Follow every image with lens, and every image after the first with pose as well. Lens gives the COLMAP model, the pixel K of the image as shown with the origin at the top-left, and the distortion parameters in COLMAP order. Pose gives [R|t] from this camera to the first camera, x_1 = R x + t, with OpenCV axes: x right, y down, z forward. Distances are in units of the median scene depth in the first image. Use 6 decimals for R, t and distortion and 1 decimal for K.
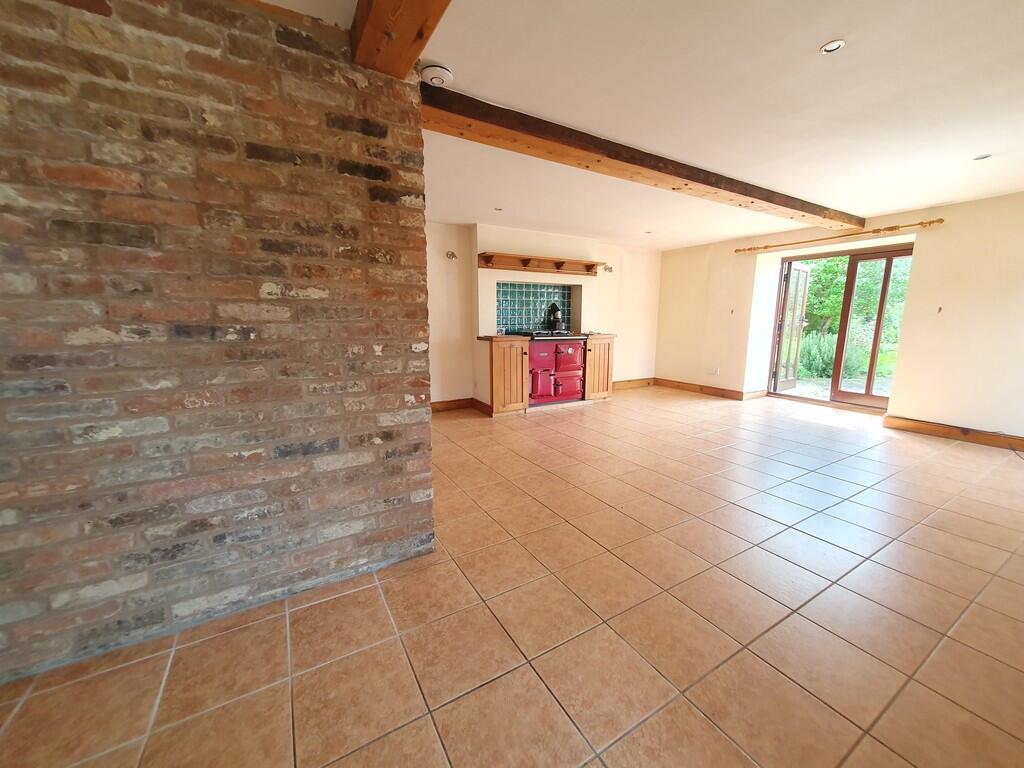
lens RADIAL K [[403.9, 0, 522.6], [0, 403.9, 386.6], [0, 0, 1]] dist [0.008579, -0.000081]
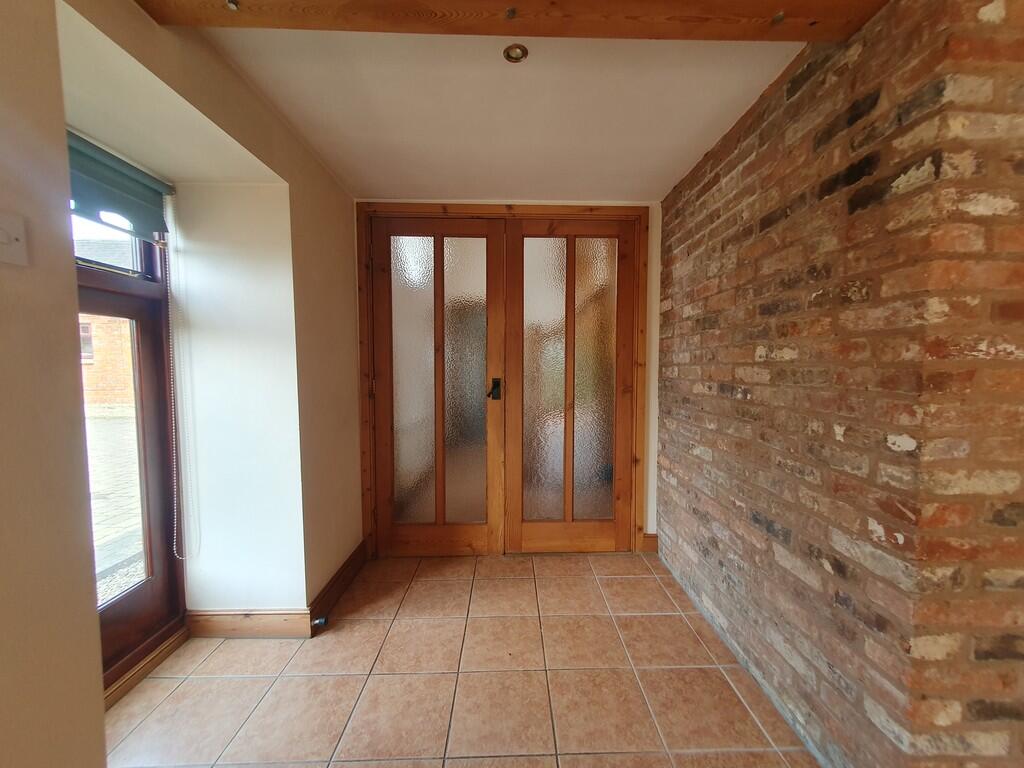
lens RADIAL K [[403.9, 0, 522.6], [0, 403.9, 386.6], [0, 0, 1]] dist [0.008579, -0.000081]
pose [[-0.485984, 0.045603, -0.872777, 0.194283], [-0.147483, 0.980037, 0.133330, -0.072781], [0.861434, 0.193516, -0.469557, 0.350469]]
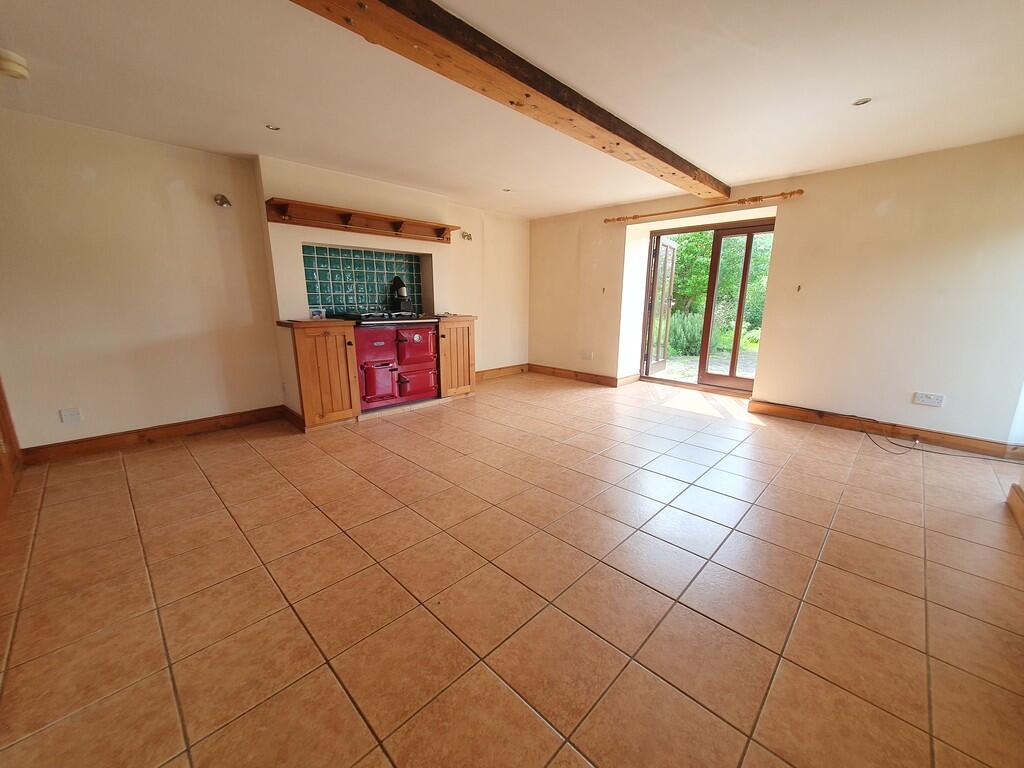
lens RADIAL K [[403.9, 0, 522.6], [0, 403.9, 386.6], [0, 0, 1]] dist [0.008579, -0.000081]
pose [[0.965000, -0.053305, 0.256776, 0.133124], [0.040546, 0.997677, 0.054735, -0.034686], [-0.259097, -0.042408, 0.964920, 0.222944]]
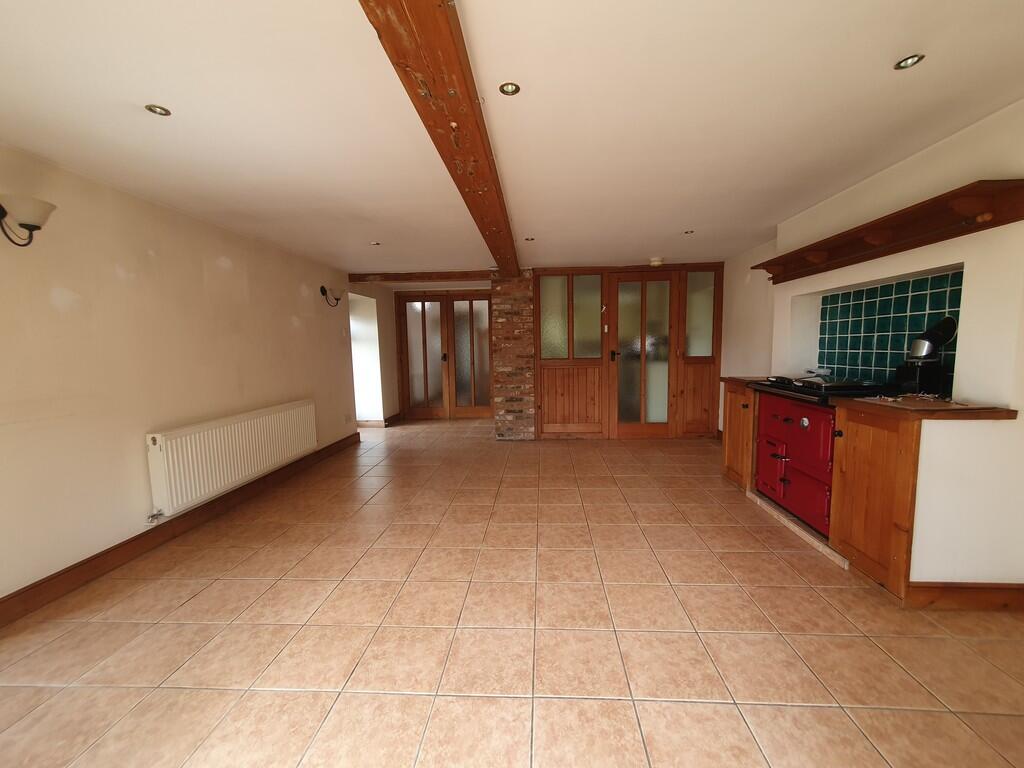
lens RADIAL K [[403.9, 0, 522.6], [0, 403.9, 386.6], [0, 0, 1]] dist [0.008579, -0.000081]
pose [[-0.561988, 0.091283, -0.822093, 0.873342], [-0.126935, 0.972601, 0.194768, -0.225492], [0.817348, 0.213810, -0.535003, 1.195895]]
